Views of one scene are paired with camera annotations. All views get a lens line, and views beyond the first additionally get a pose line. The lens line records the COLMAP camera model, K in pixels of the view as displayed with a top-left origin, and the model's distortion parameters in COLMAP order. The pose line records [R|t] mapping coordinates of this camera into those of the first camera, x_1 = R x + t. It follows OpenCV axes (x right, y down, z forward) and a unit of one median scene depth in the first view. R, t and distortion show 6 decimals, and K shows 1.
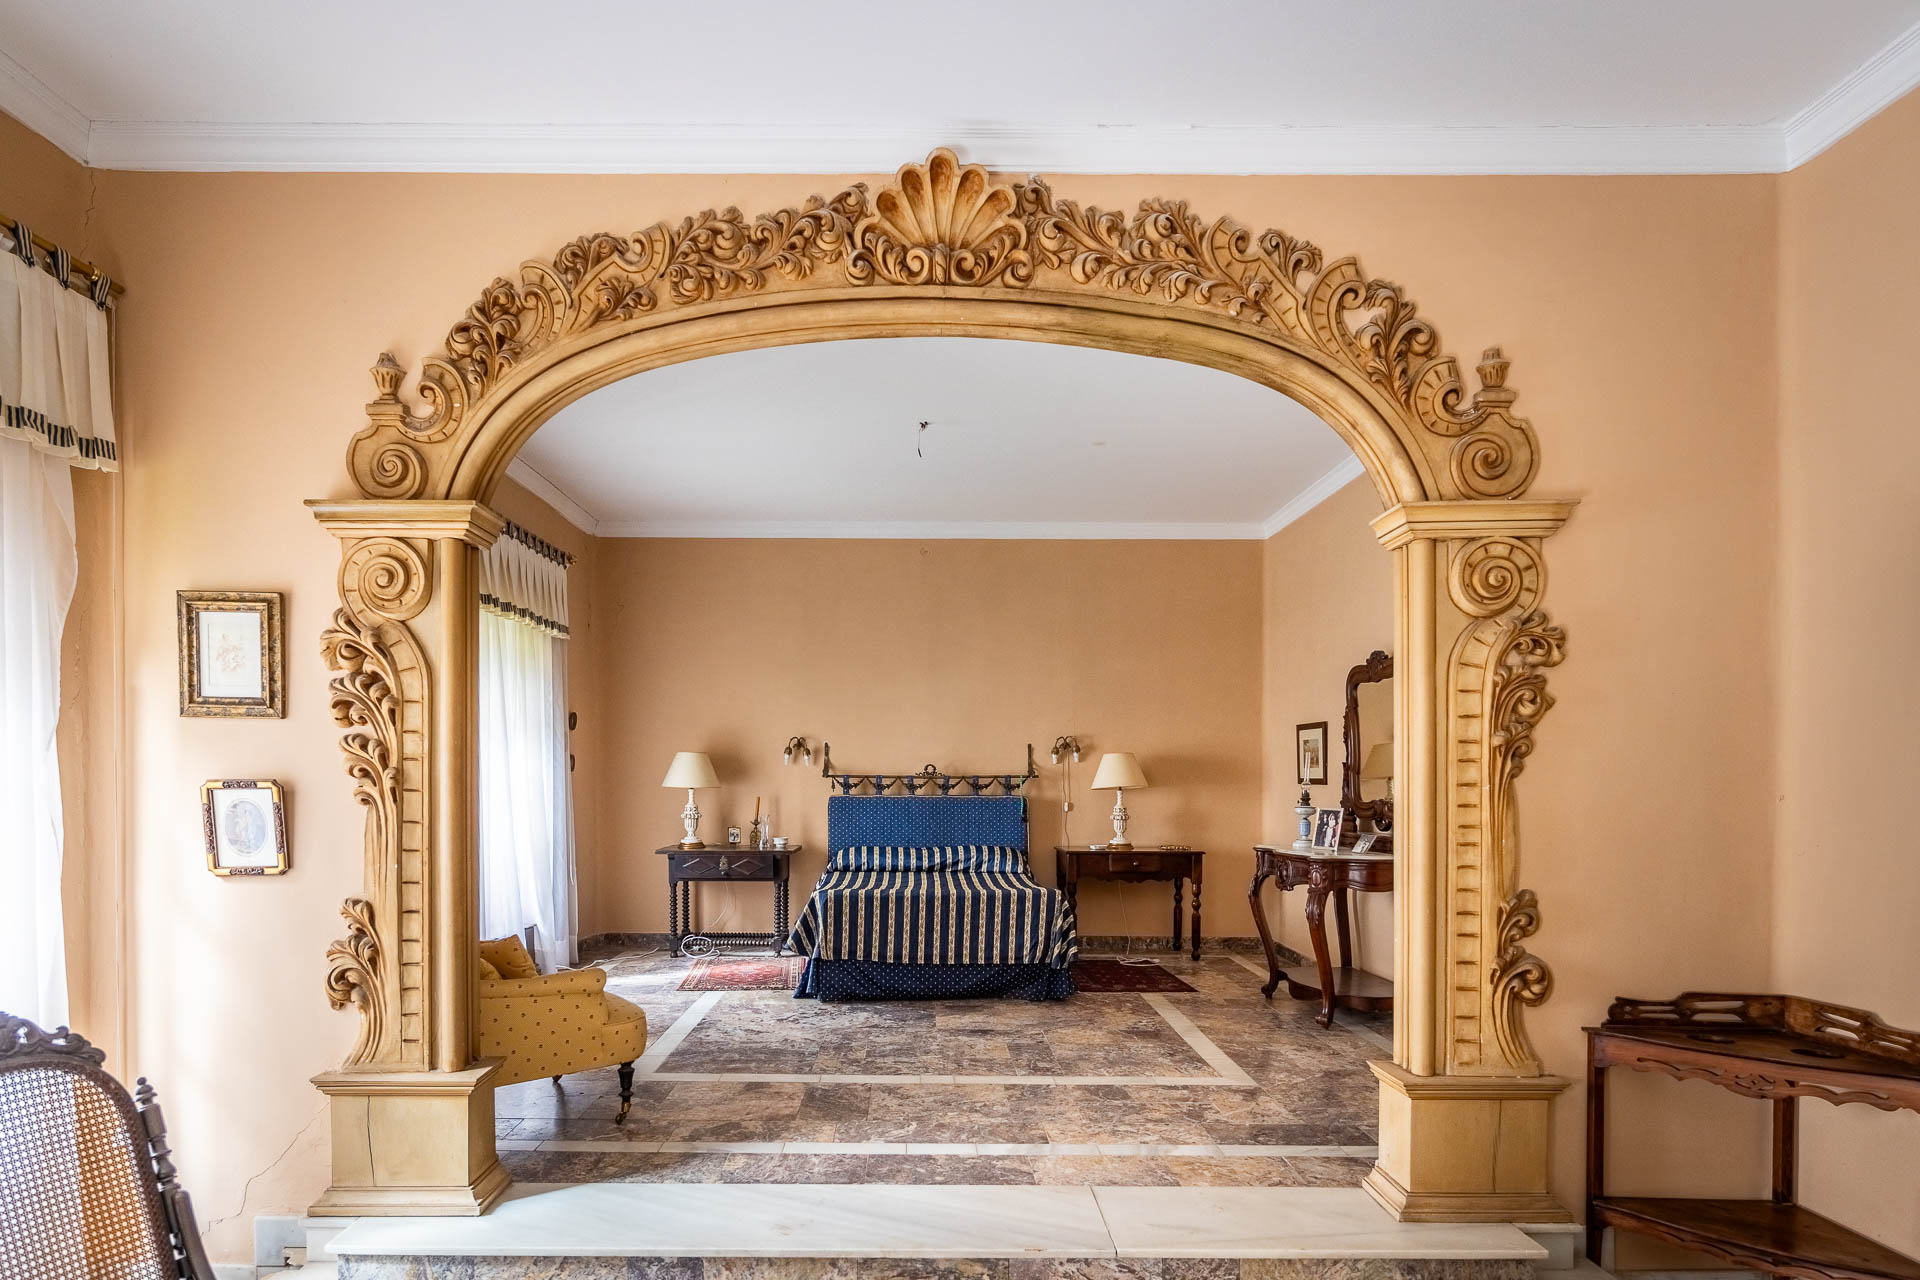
lens RADIAL K [[1095.1, 0, 906.0], [0, 1095.1, 767.9], [0, 0, 1]] dist [-0.002001, 0.000440]
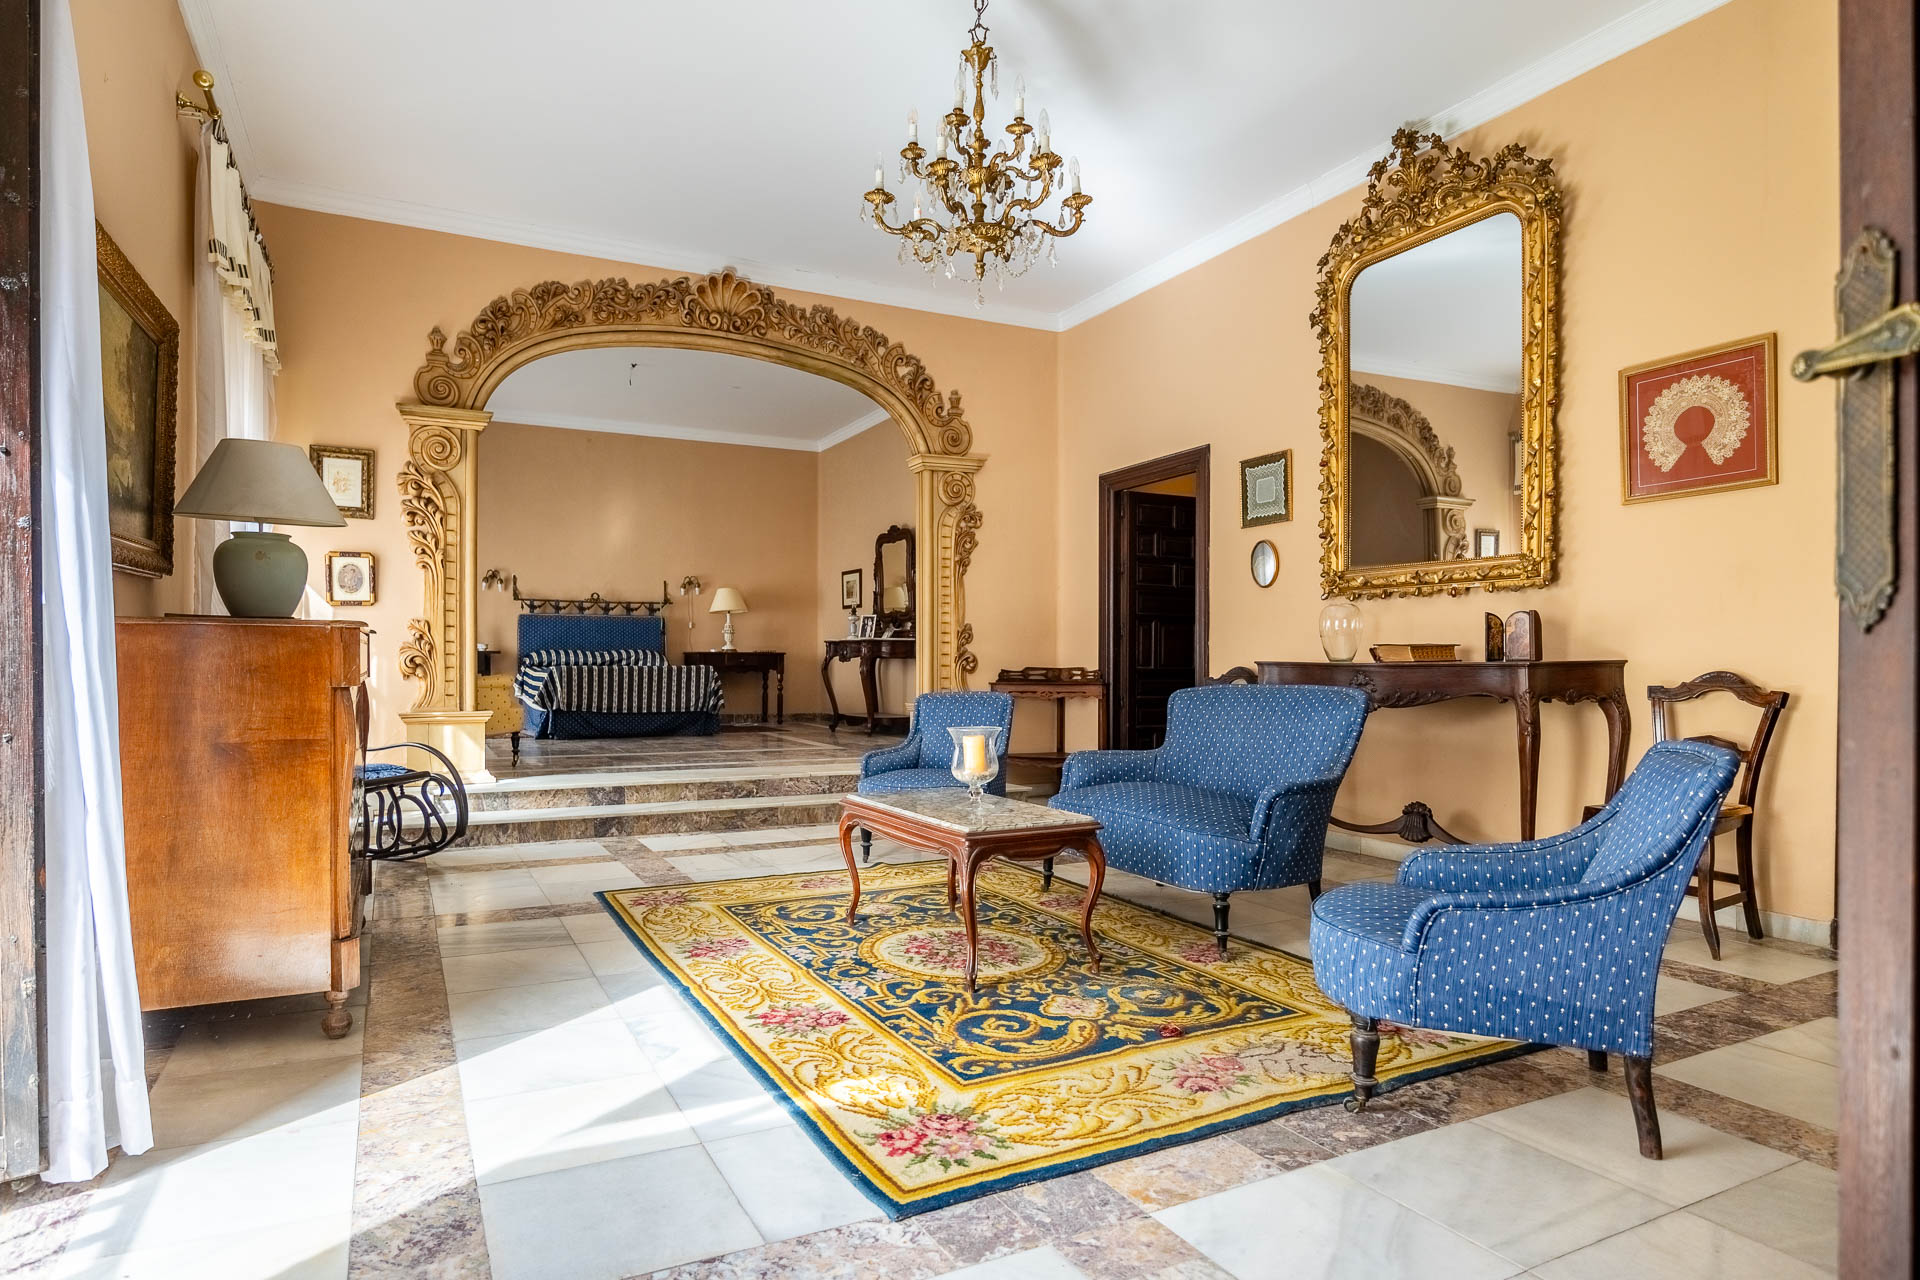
lens RADIAL K [[1095.1, 0, 959.5], [0, 1095.1, 648.9], [0, 0, 1]] dist [-0.002001, 0.000440]
pose [[0.874875, -0.000927, 0.484347, -0.590317], [0.002438, 0.999994, -0.002489, 0.174912], [-0.484342, 0.003358, 0.874872, -1.053556]]
